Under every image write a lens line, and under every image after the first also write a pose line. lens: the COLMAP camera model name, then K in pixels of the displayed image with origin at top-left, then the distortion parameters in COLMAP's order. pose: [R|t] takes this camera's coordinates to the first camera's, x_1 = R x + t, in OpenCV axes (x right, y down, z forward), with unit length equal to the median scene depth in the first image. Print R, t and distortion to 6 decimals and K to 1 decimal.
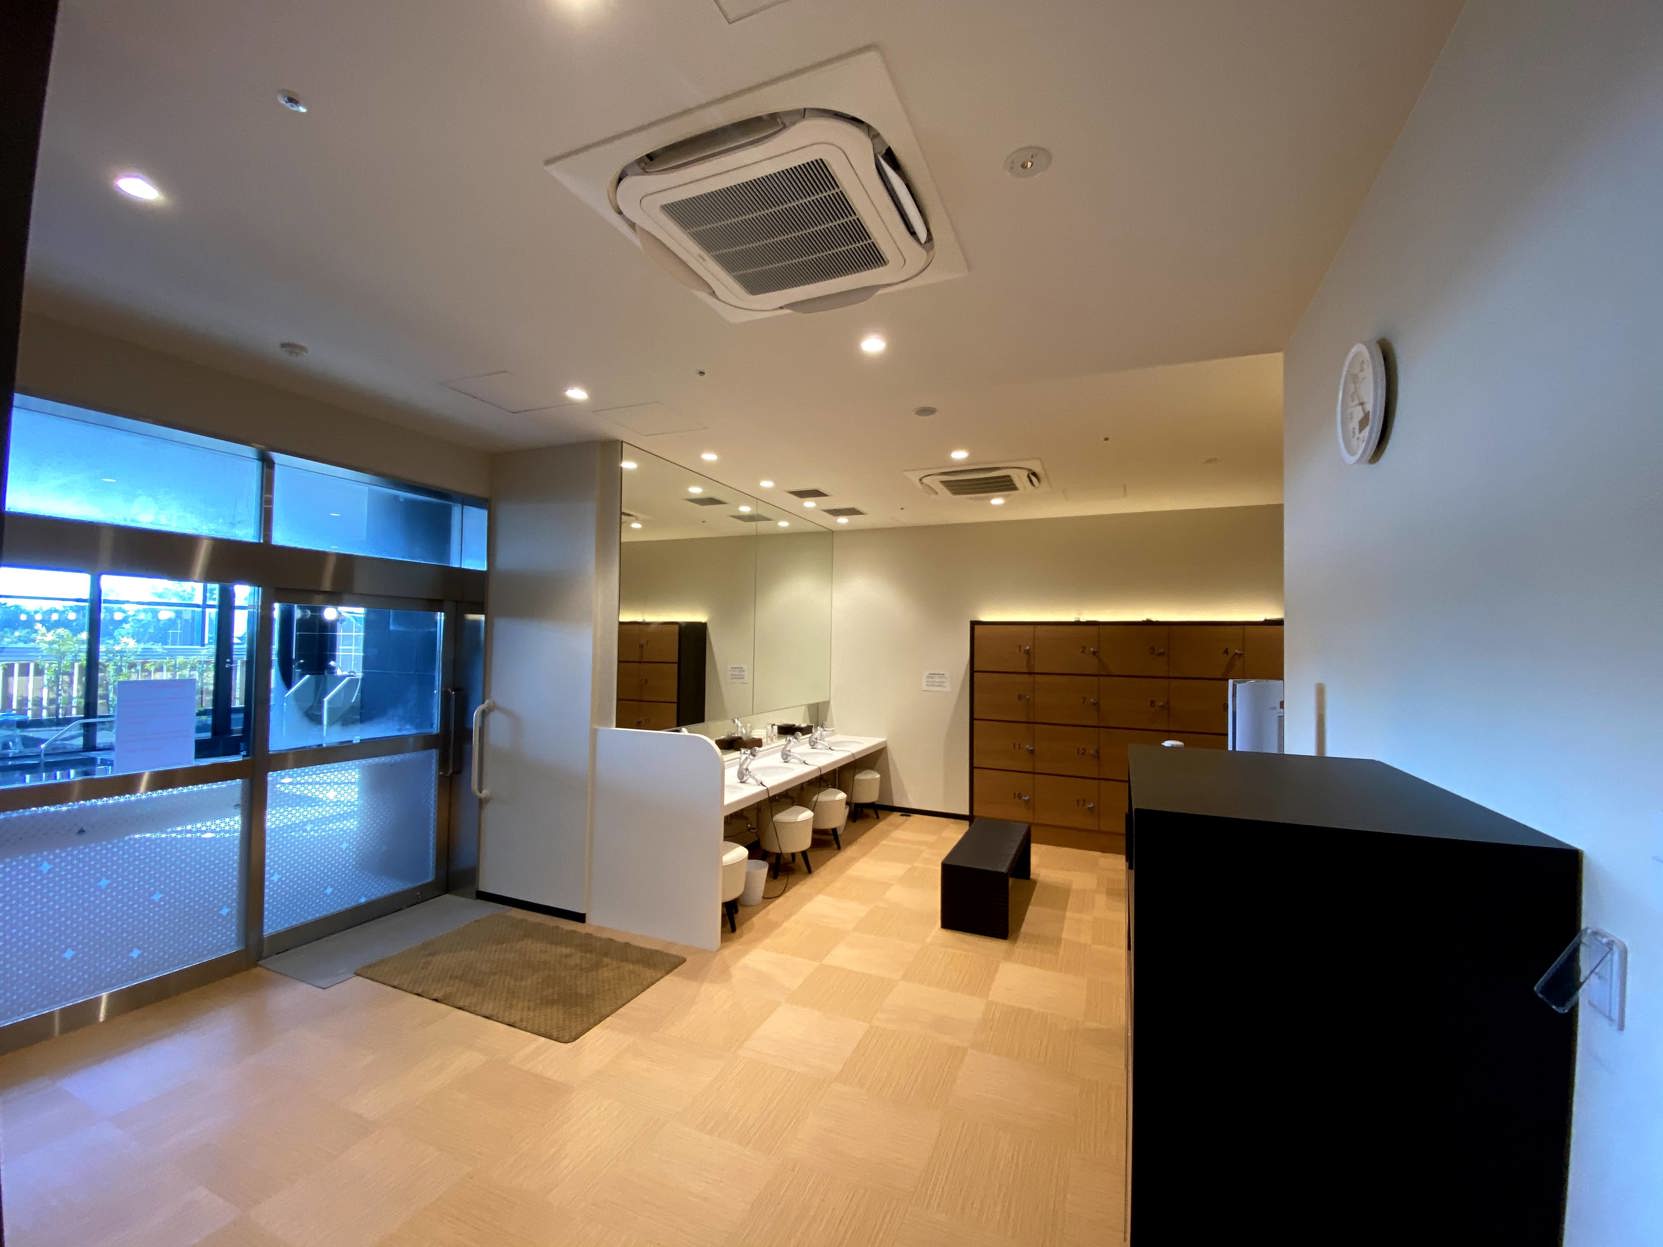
lens RADIAL K [[667.5, 0, 836.2], [0, 667.5, 619.2], [0, 0, 1]] dist [0.037505, -0.028788]
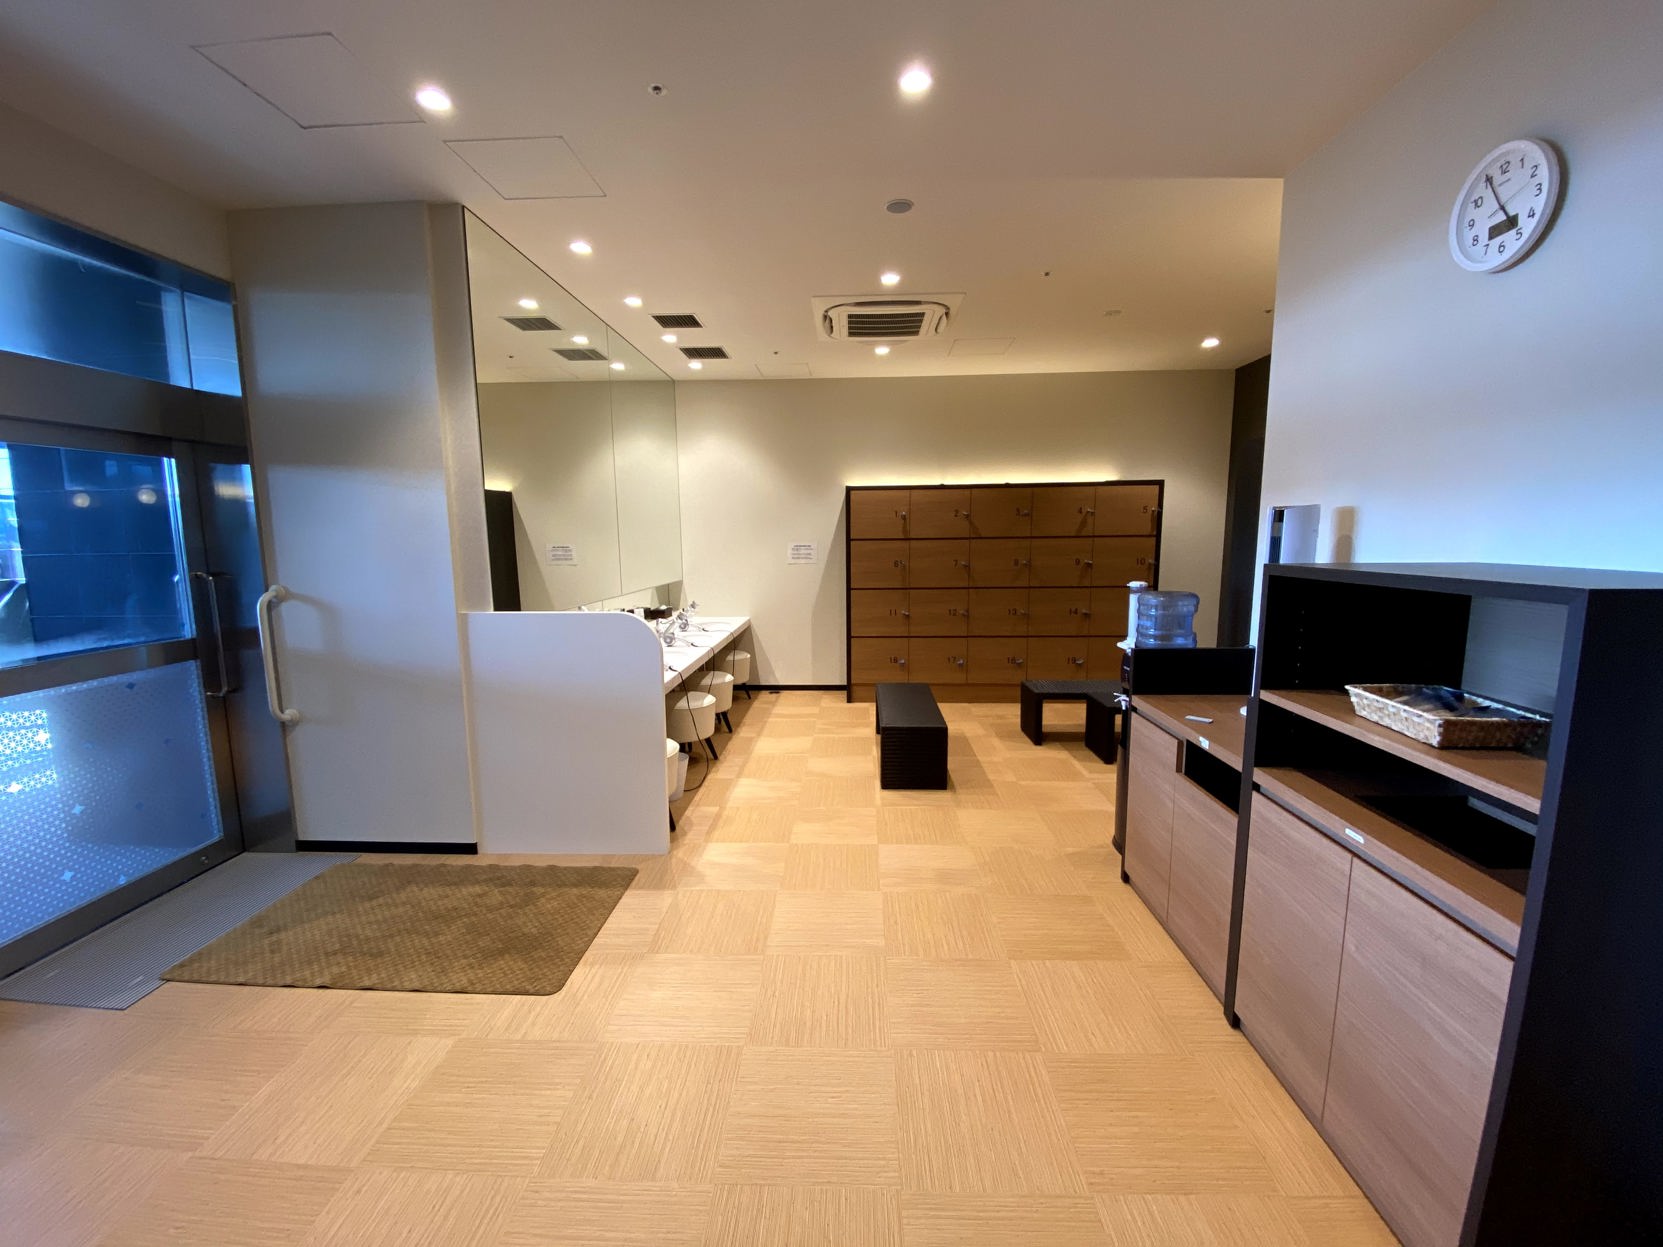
lens RADIAL K [[667.5, 0, 836.2], [0, 667.5, 619.2], [0, 0, 1]] dist [0.037505, -0.028788]
pose [[0.936856, -0.069340, 0.342772, -0.214500], [0.011428, 0.985693, 0.168161, 0.043271], [-0.349529, -0.153626, 0.924245, 0.144494]]
